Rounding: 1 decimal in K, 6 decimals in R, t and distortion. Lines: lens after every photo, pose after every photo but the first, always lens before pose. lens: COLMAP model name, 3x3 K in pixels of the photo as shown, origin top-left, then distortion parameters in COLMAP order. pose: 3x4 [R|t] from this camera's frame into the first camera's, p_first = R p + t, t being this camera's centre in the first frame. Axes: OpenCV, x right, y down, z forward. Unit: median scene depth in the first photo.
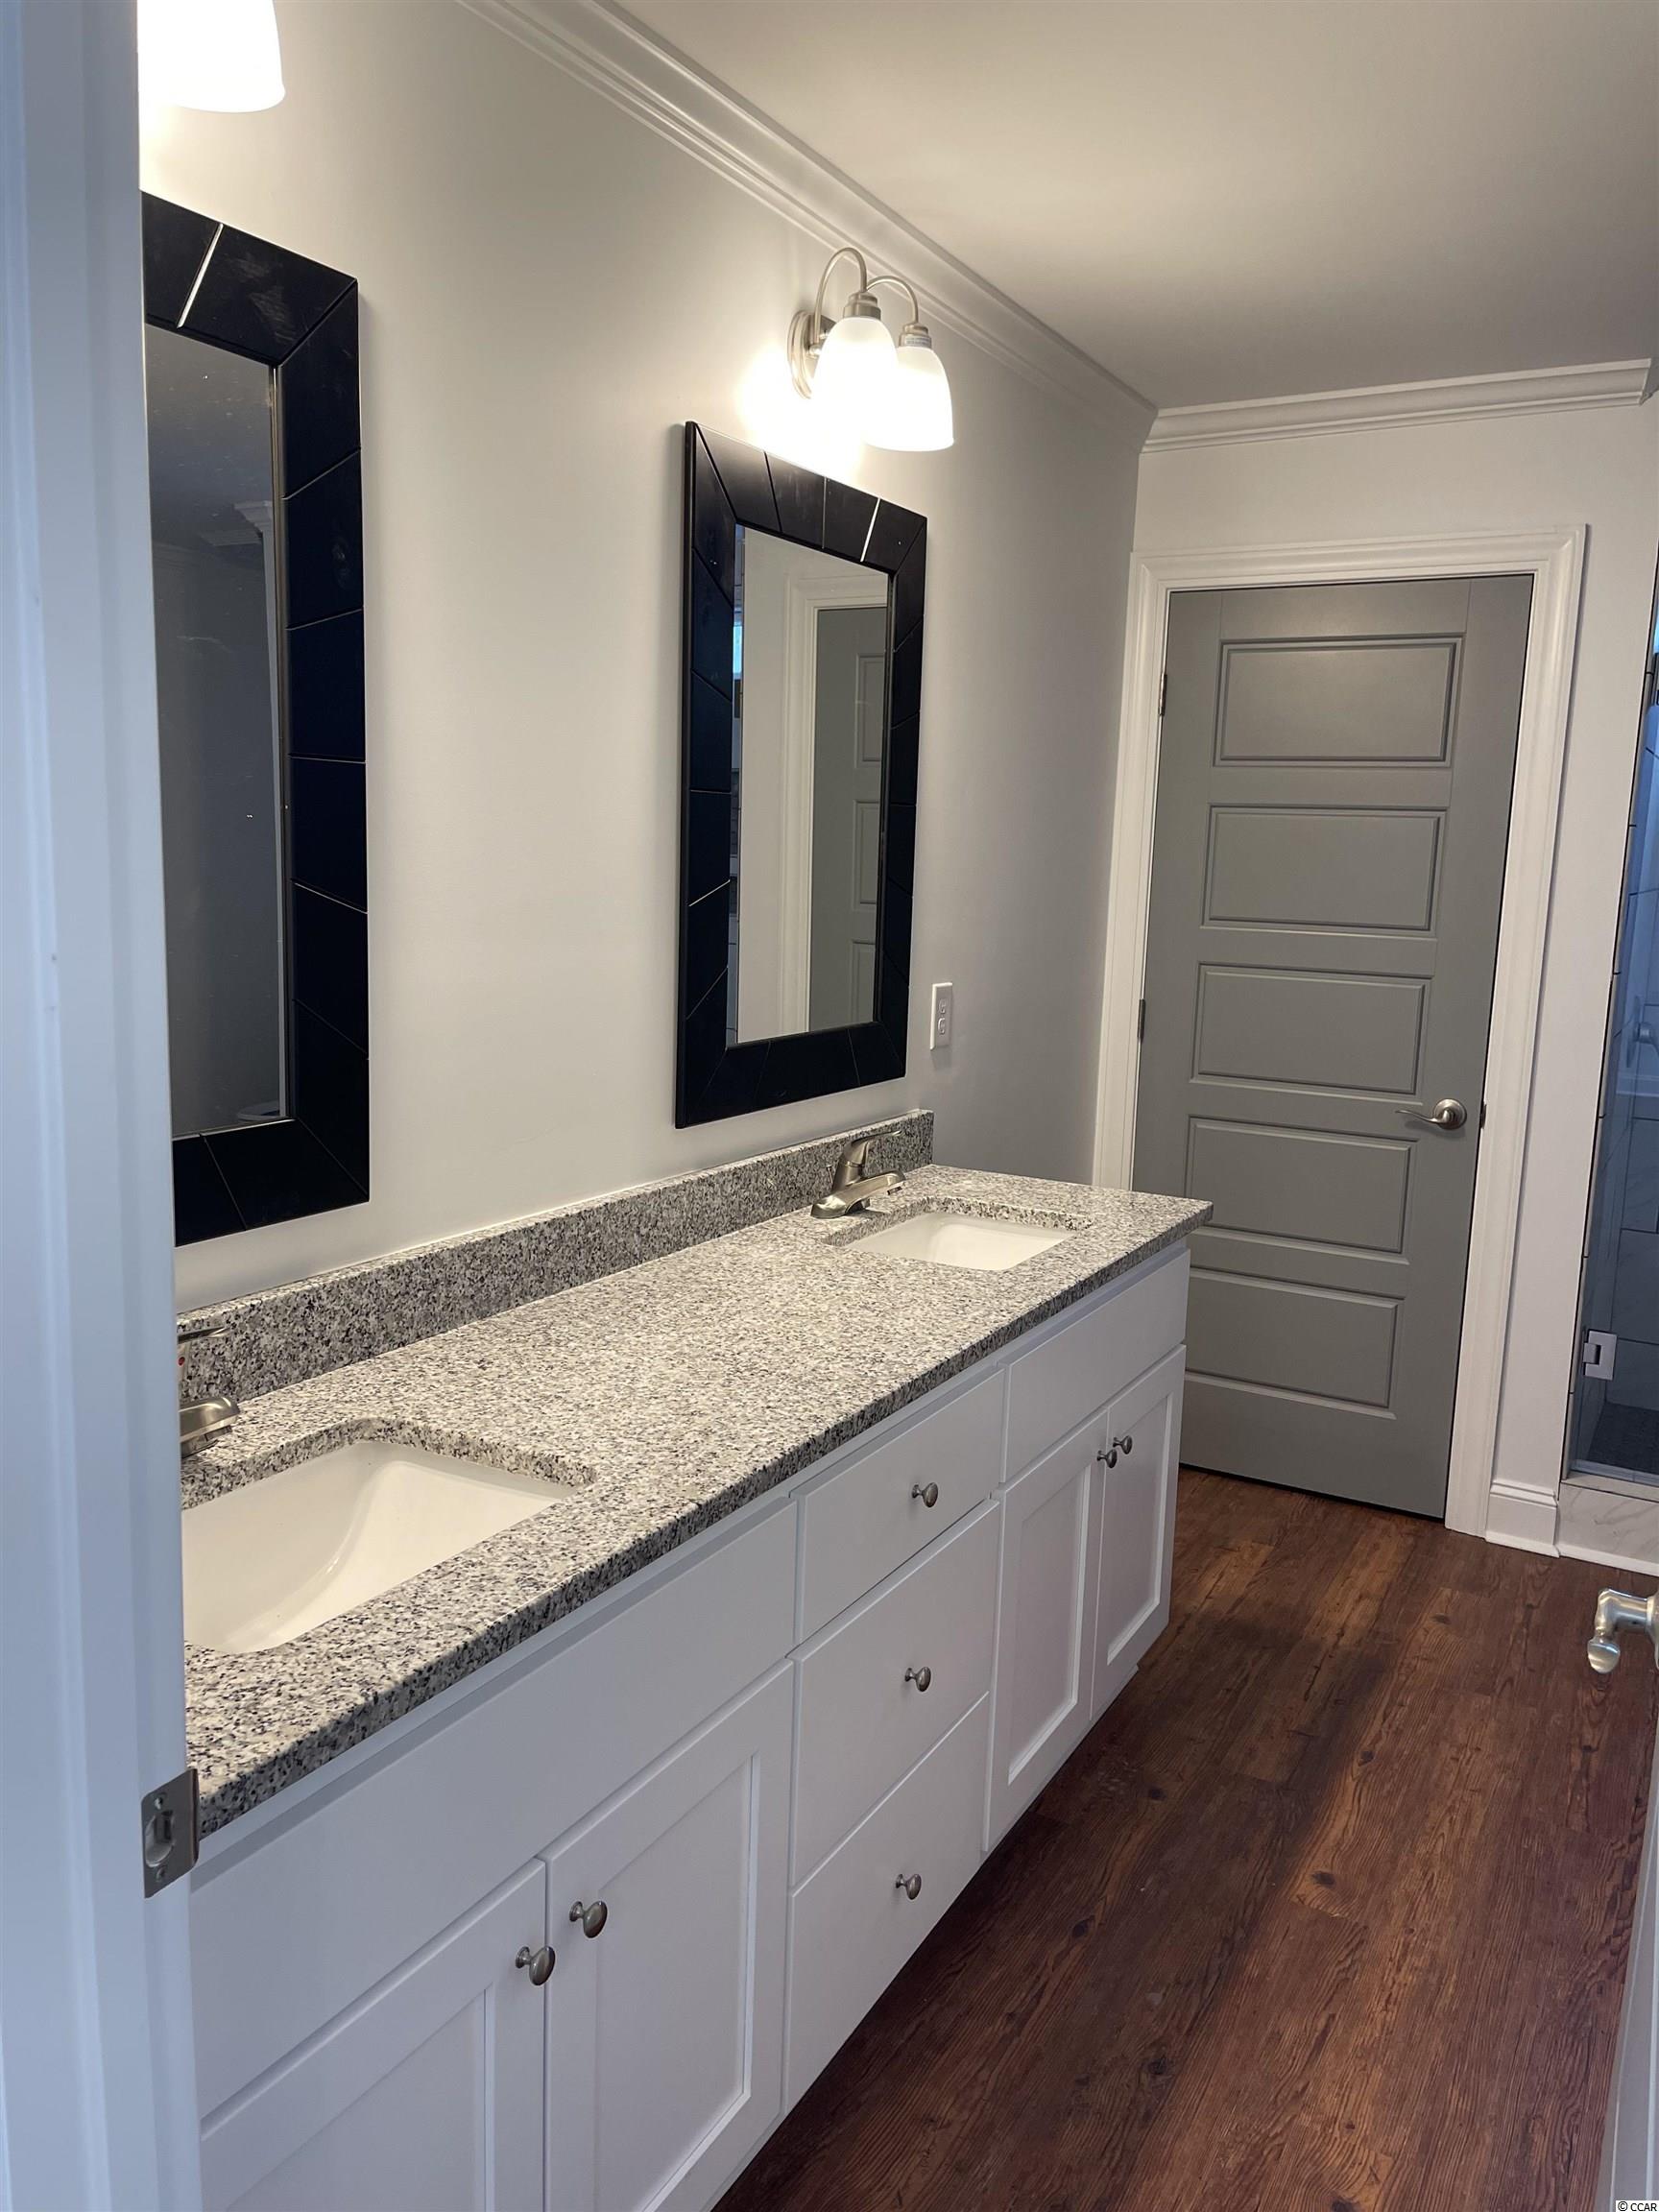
lens RADIAL K [[1657.5, 0, 829.3], [0, 1657.5, 1105.7], [0, 0, 1]] dist [0.041066, -0.045286]
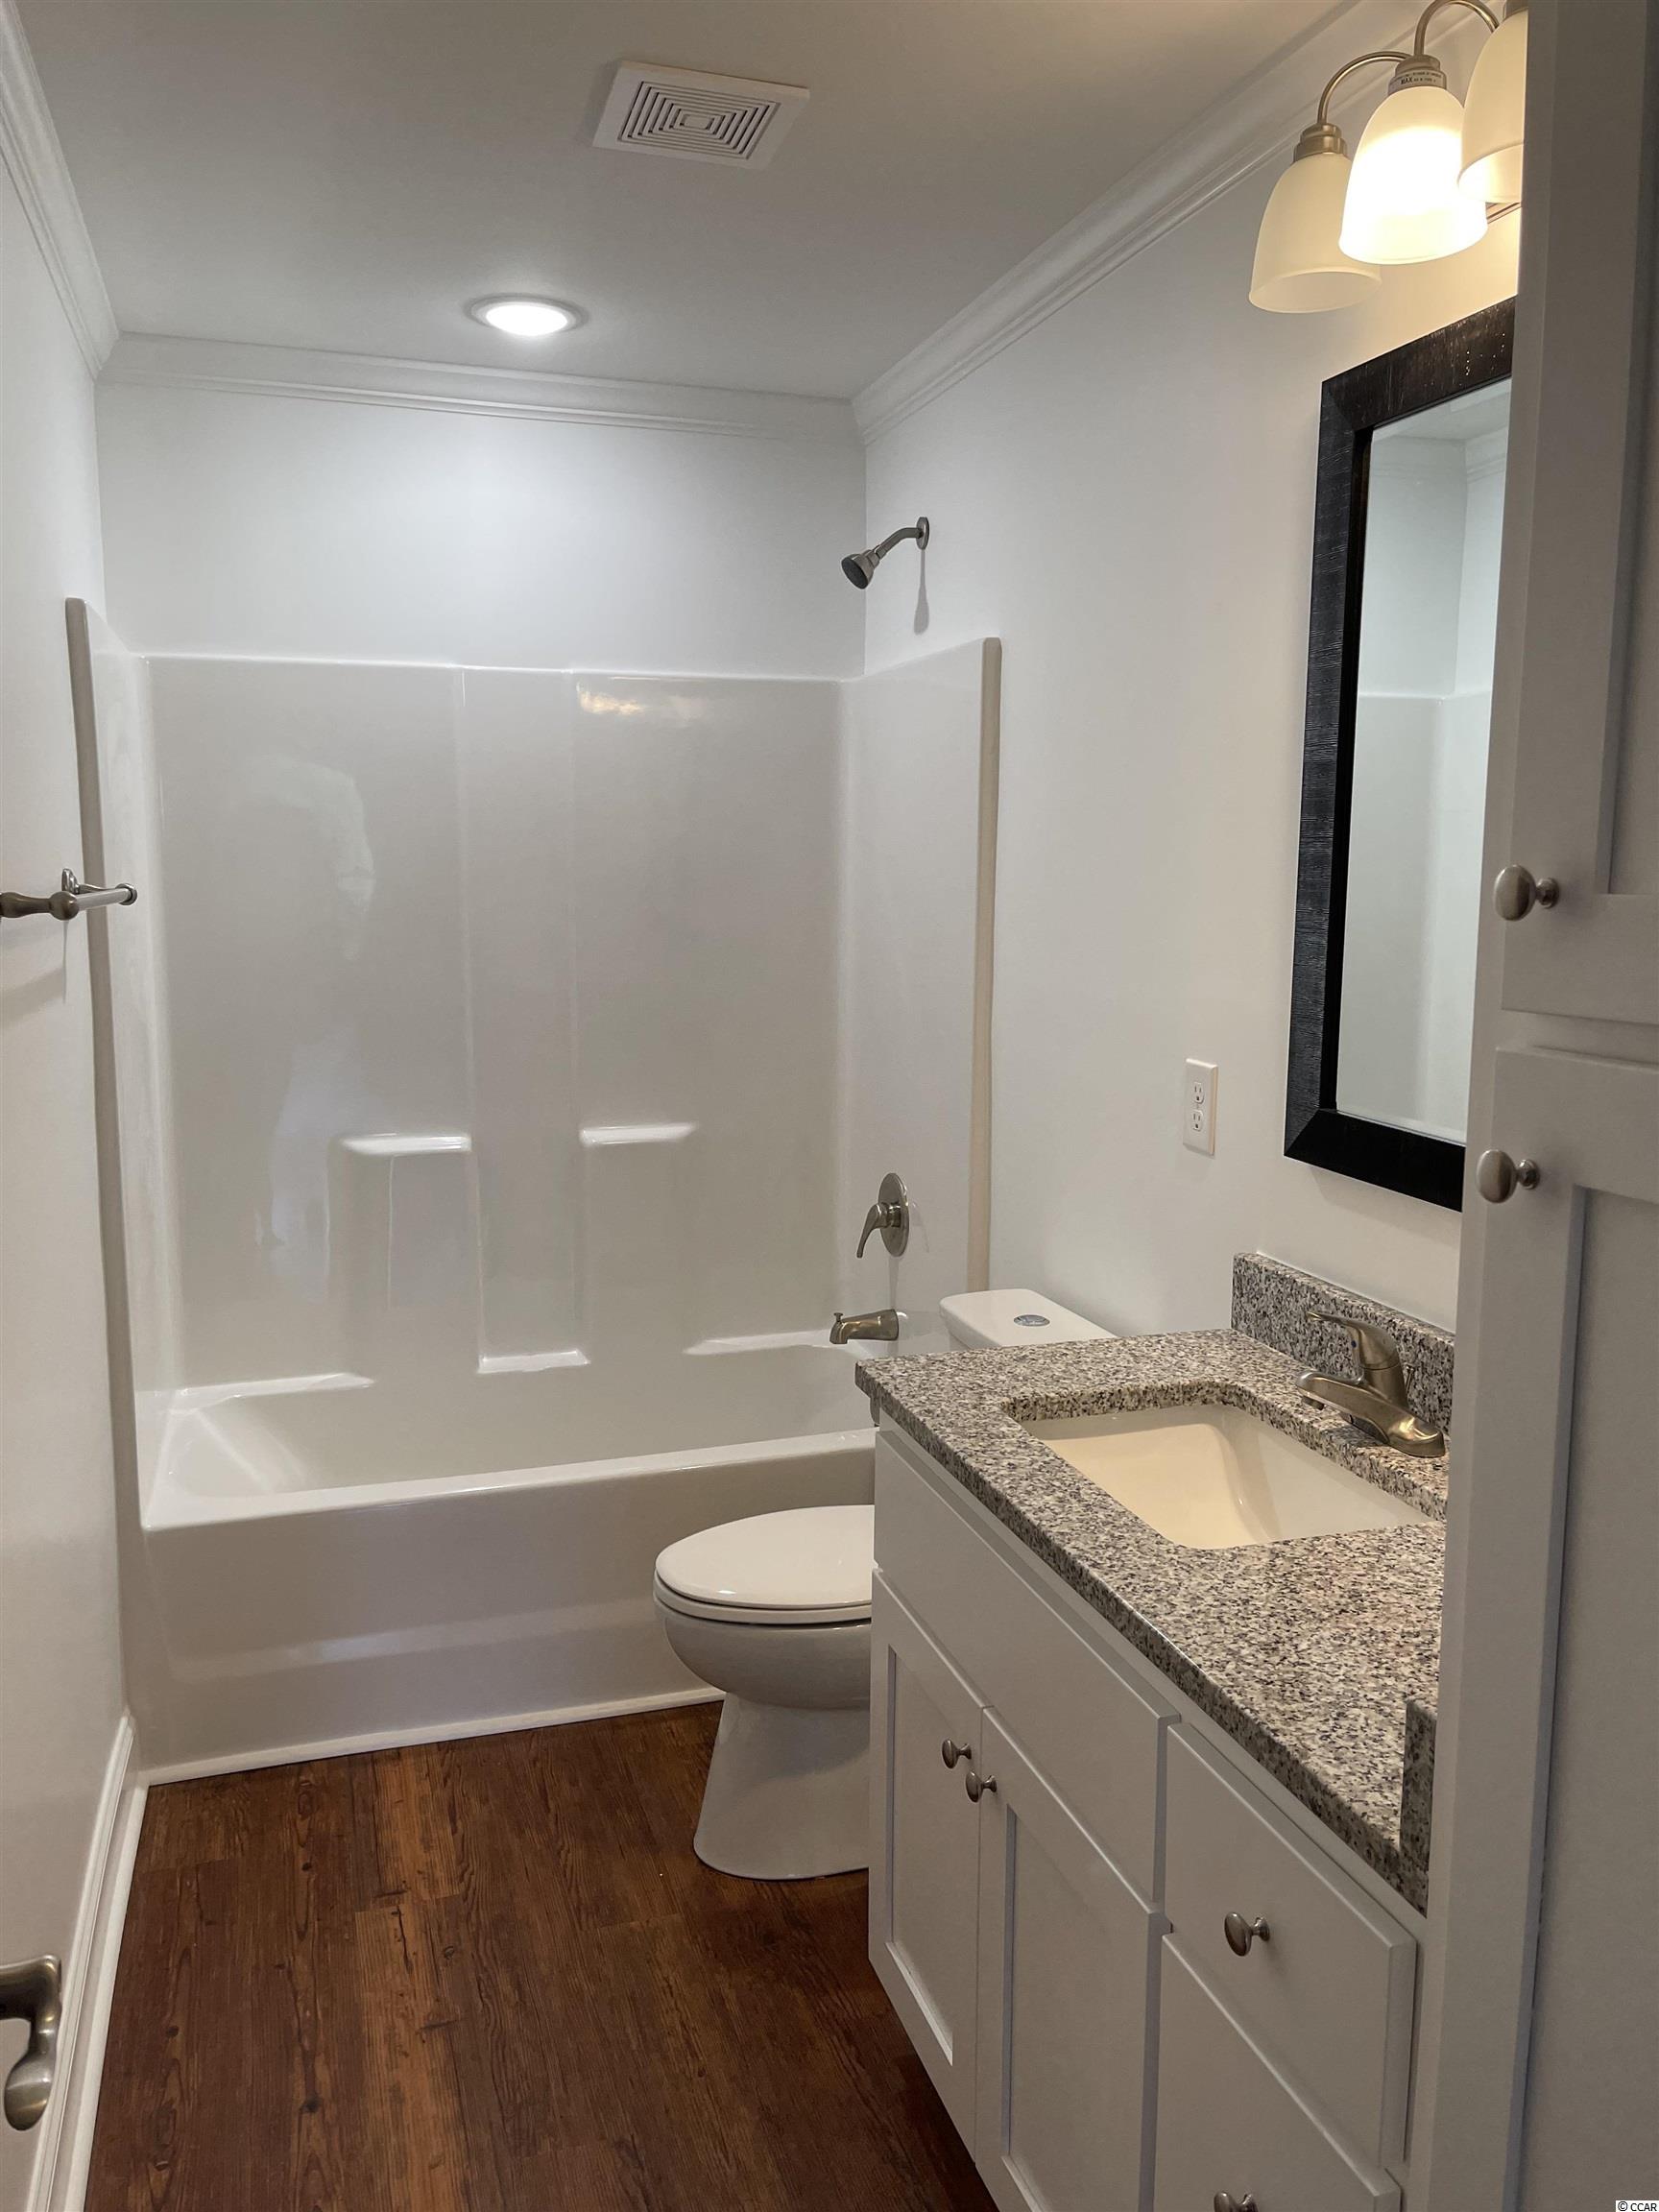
lens RADIAL K [[1657.5, 0, 832.8], [0, 1657.5, 1107.9], [0, 0, 1]] dist [0.041066, -0.045286]
pose [[-0.674955, 0.055443, -0.735773, 0.561892], [-0.148059, 0.966714, 0.208667, -0.119234], [0.722851, 0.249779, -0.644280, 0.908540]]
